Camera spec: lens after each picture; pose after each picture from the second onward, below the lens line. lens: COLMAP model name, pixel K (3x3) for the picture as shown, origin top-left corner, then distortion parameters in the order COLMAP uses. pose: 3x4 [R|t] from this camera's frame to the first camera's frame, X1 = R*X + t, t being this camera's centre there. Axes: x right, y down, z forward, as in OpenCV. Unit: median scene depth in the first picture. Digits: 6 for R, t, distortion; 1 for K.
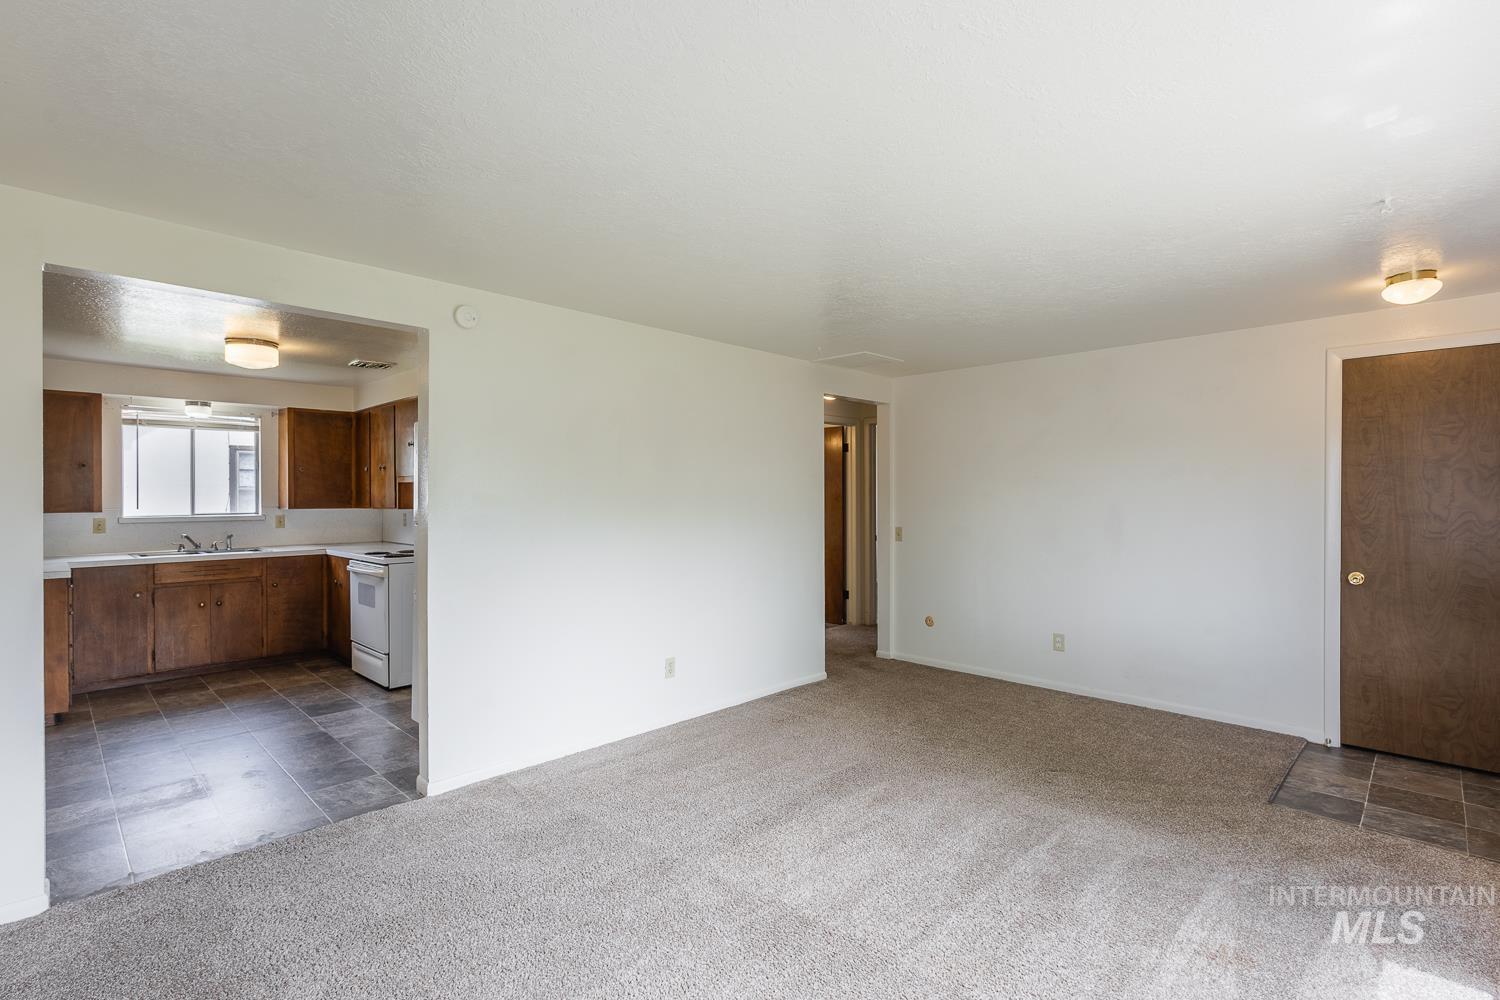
lens RADIAL K [[696.4, 0, 748.7], [0, 696.4, 501.8], [0, 0, 1]] dist [0.010228, -0.004362]
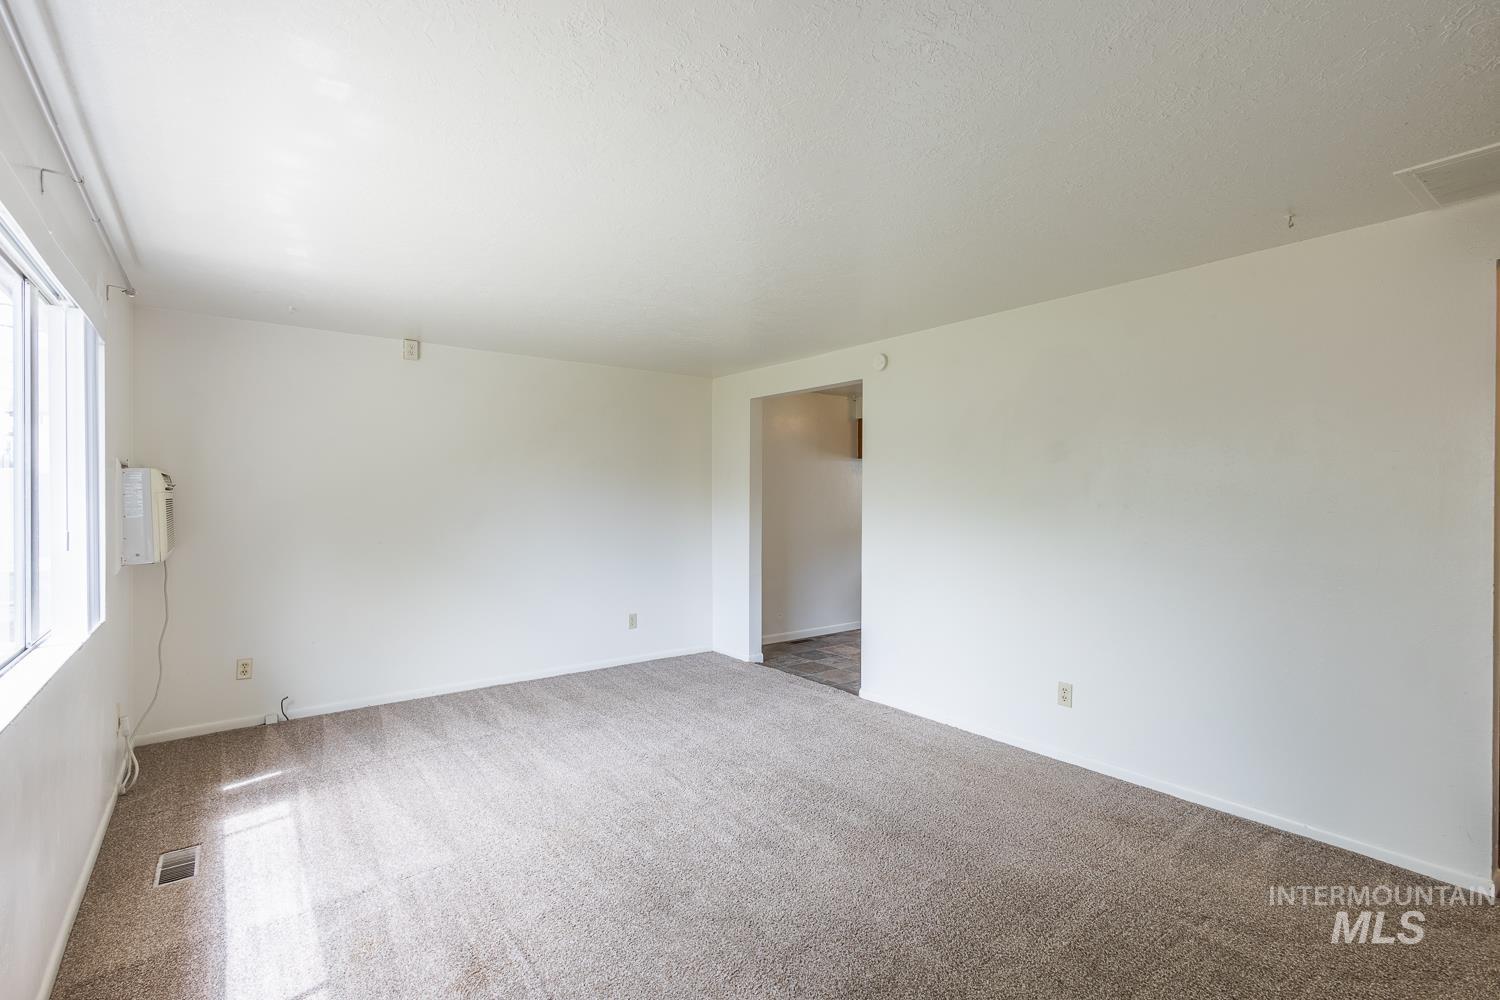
lens RADIAL K [[696.4, 0, 756.0], [0, 696.4, 499.8], [0, 0, 1]] dist [0.010228, -0.004362]
pose [[-0.140135, 0.008262, -0.990098, 0.823986], [-0.006531, 0.999936, 0.009268, -0.003340], [0.990111, 0.007765, -0.140072, 0.795532]]
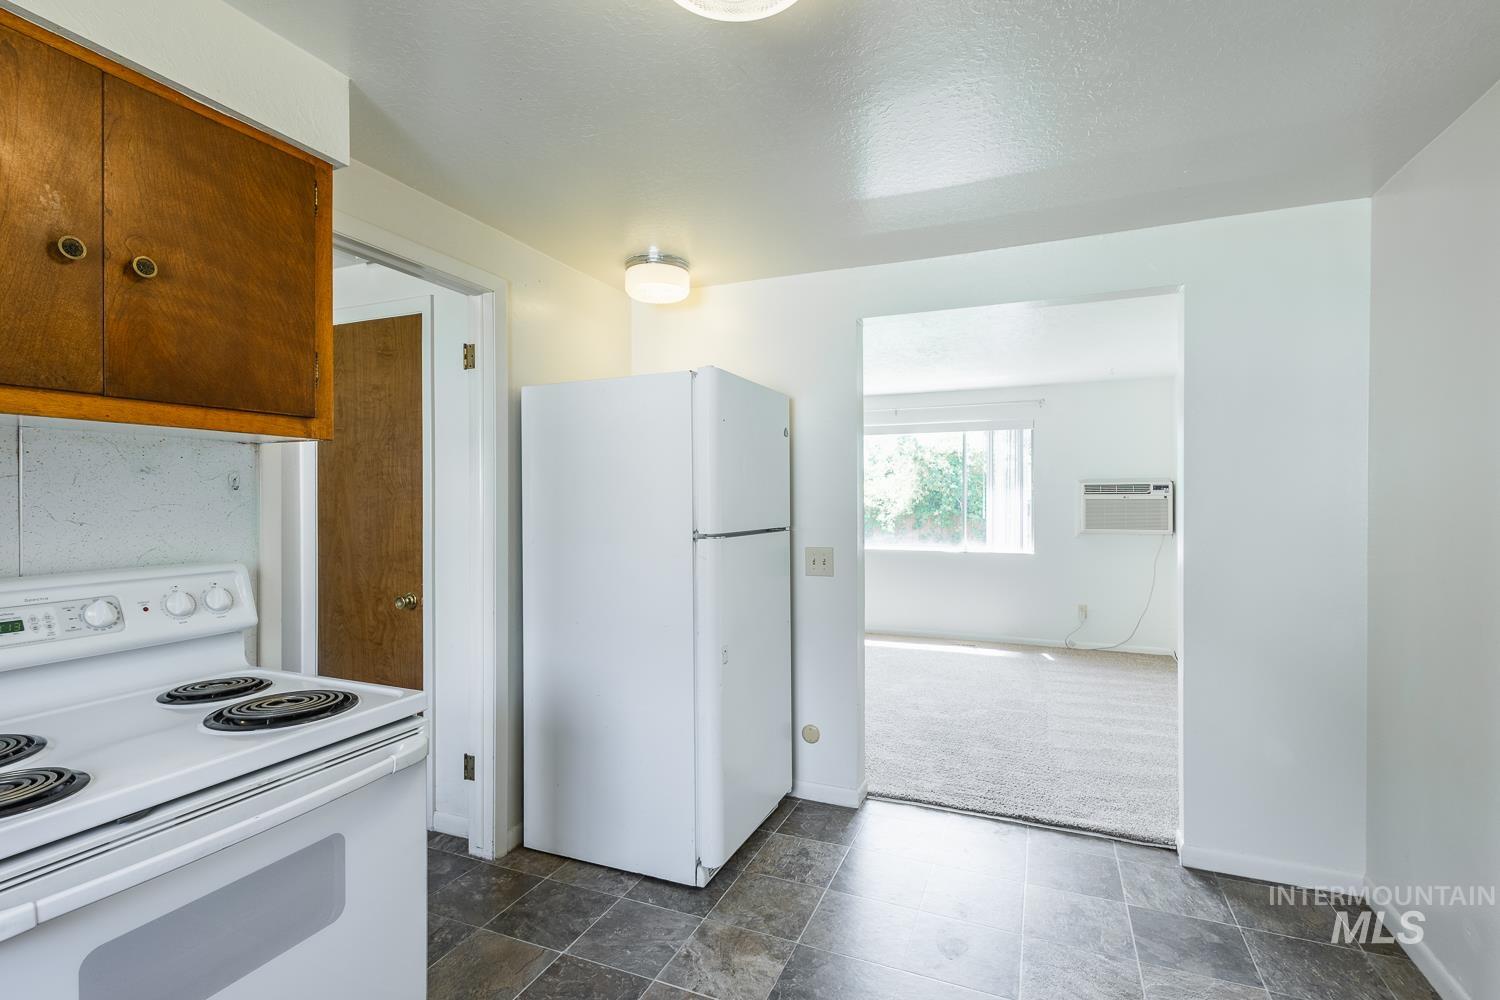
lens RADIAL K [[696.4, 0, 755.0], [0, 696.4, 502.1], [0, 0, 1]] dist [0.010228, -0.004362]
pose [[-0.377294, -0.002903, 0.926089, -1.066411], [0.011037, 0.999910, 0.007631, -0.004842], [-0.926028, 0.013100, -0.377228, 1.228865]]
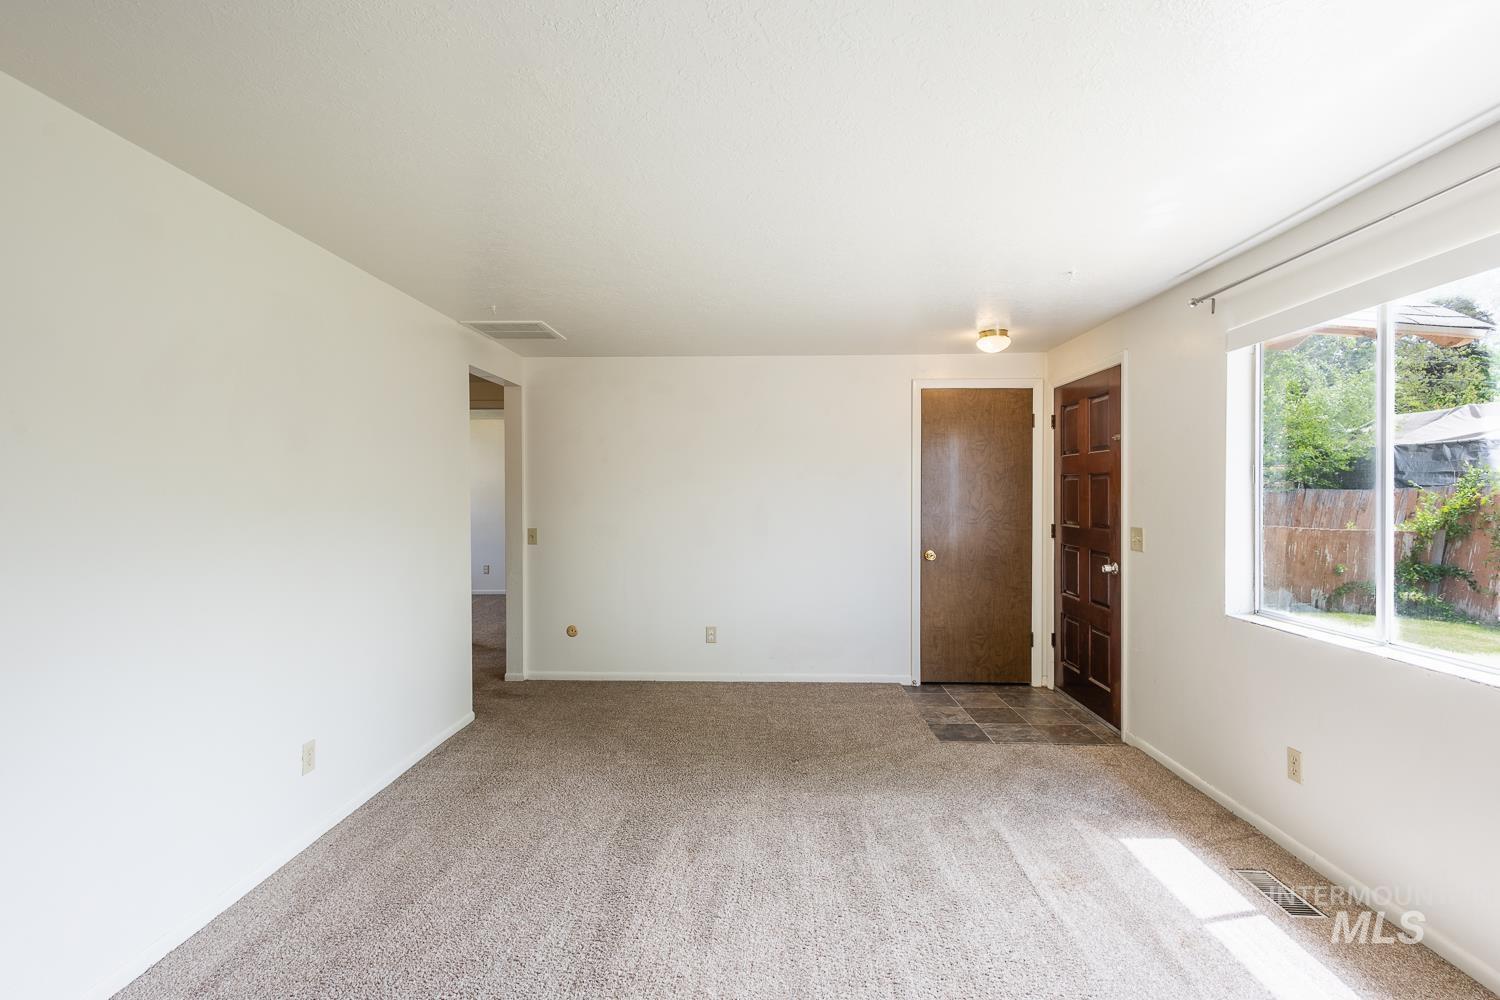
lens RADIAL K [[696.4, 0, 747.7], [0, 696.4, 499.9], [0, 0, 1]] dist [0.010228, -0.004362]
pose [[0.733634, -0.005918, 0.679519, -0.270521], [0.005076, 0.999982, 0.003229, -0.001161], [-0.679526, 0.001080, 0.733651, 0.261043]]
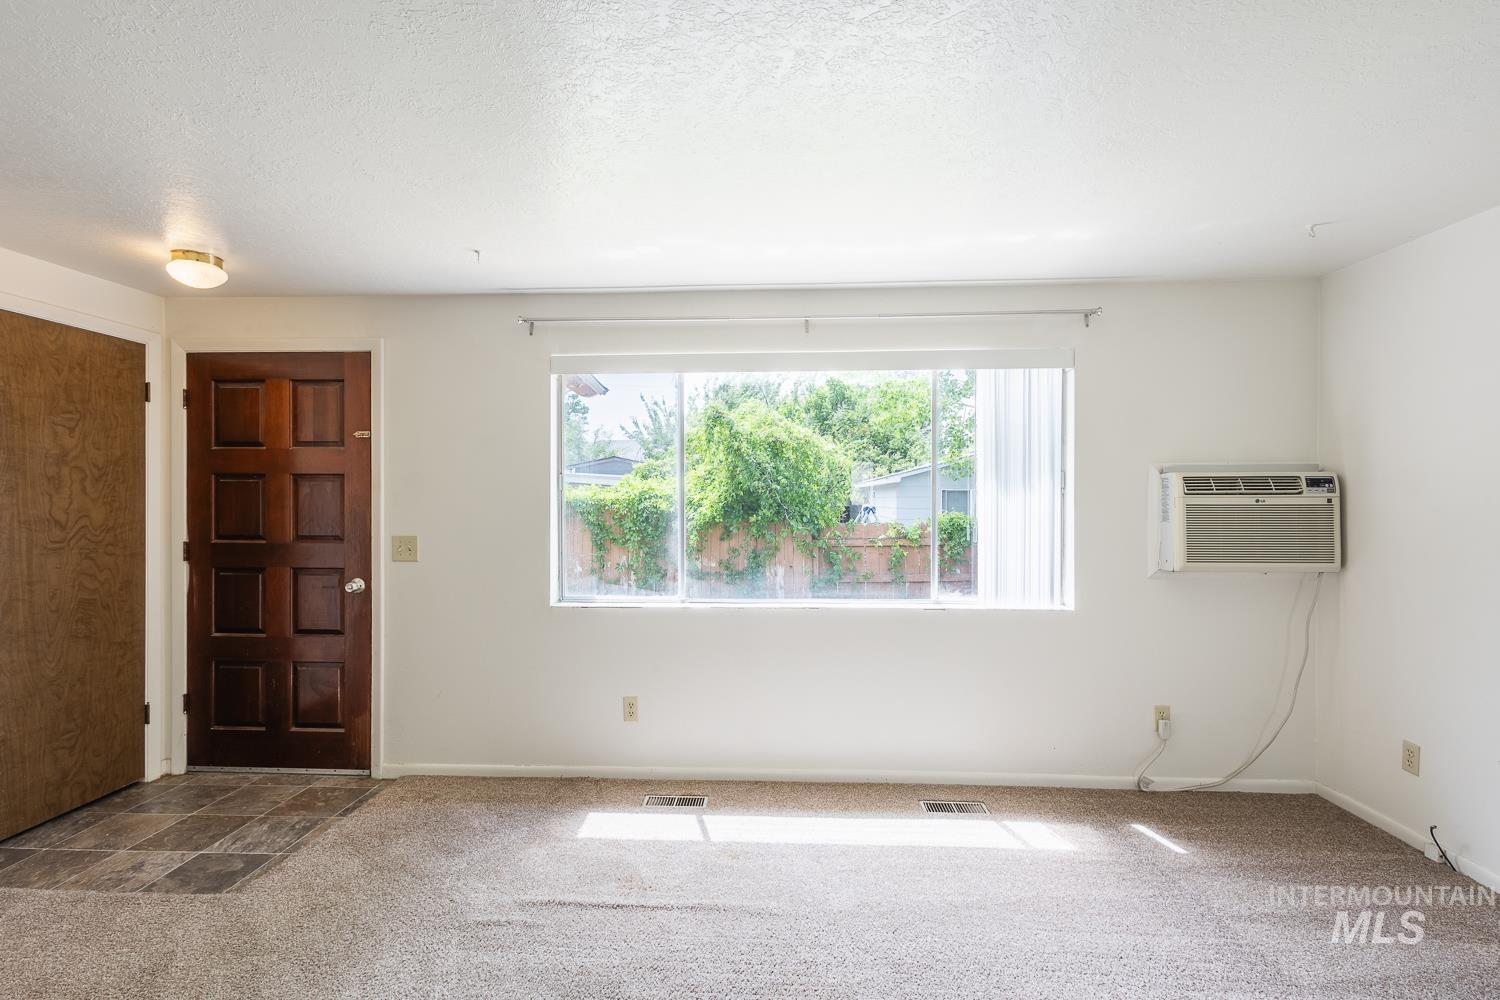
lens RADIAL K [[696.4, 0, 752.5], [0, 696.4, 499.5], [0, 0, 1]] dist [0.010228, -0.004362]
pose [[-0.664123, 0.001228, 0.747622, -0.176112], [0.006898, 0.999966, 0.004484, -0.003998], [-0.747591, 0.008135, -0.664109, 0.857807]]
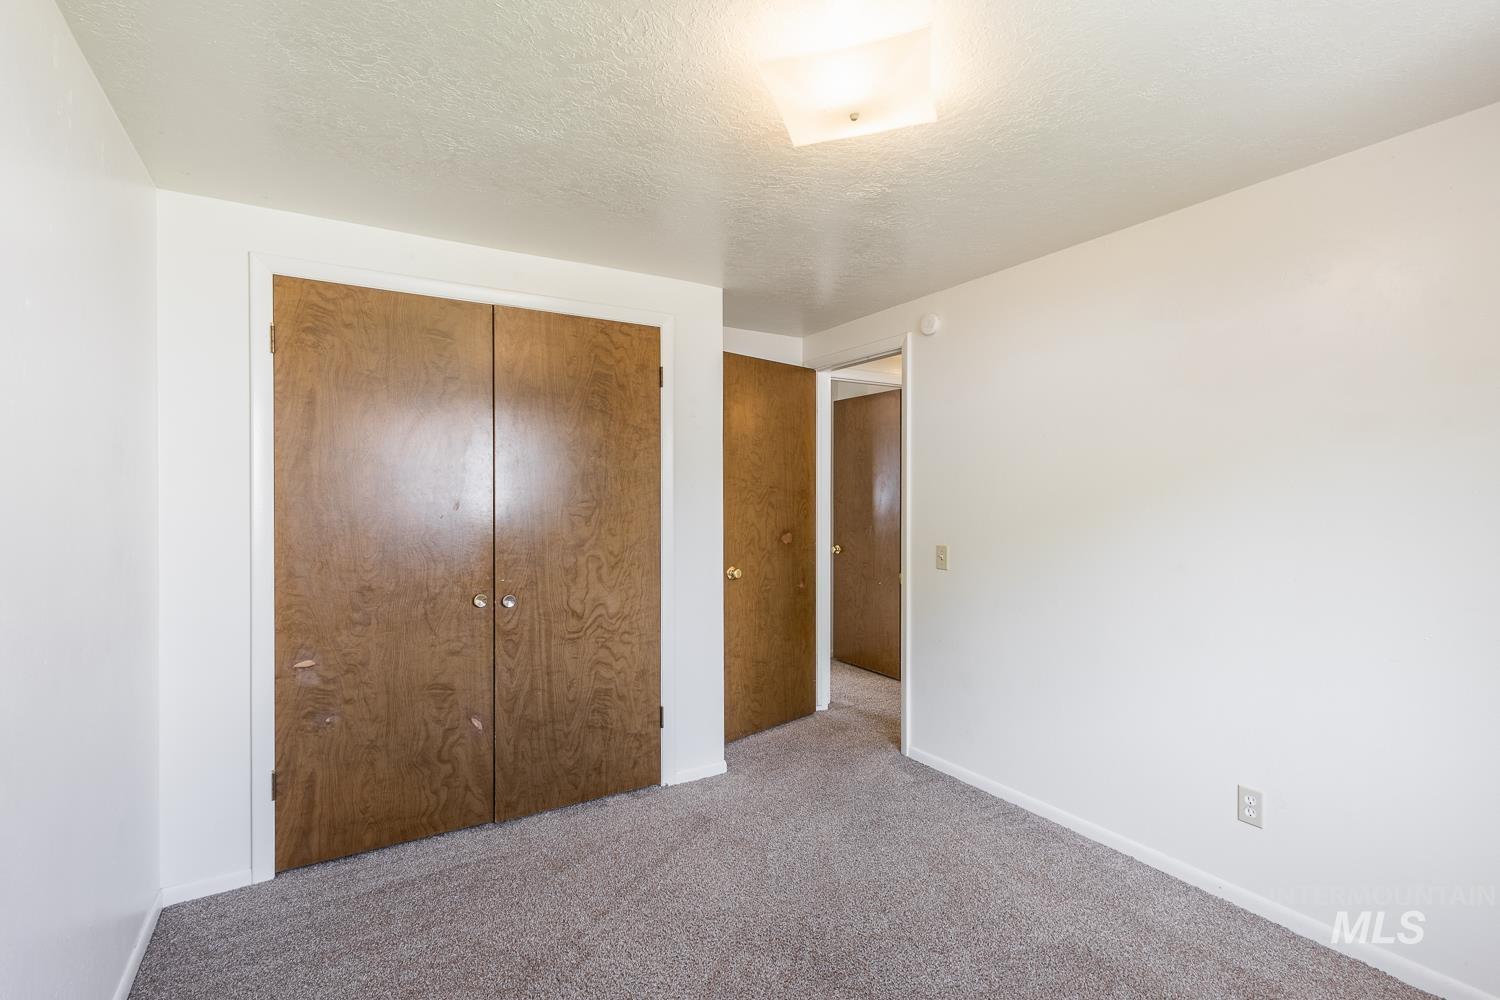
lens RADIAL K [[696.4, 0, 750.7], [0, 696.4, 503.3], [0, 0, 1]] dist [0.010228, -0.004362]
pose [[0.236041, -0.003989, 0.971735, 0.203777], [0.004708, 0.999985, 0.002961, -0.102332], [-0.971732, 0.003876, 0.236057, 0.548225]]
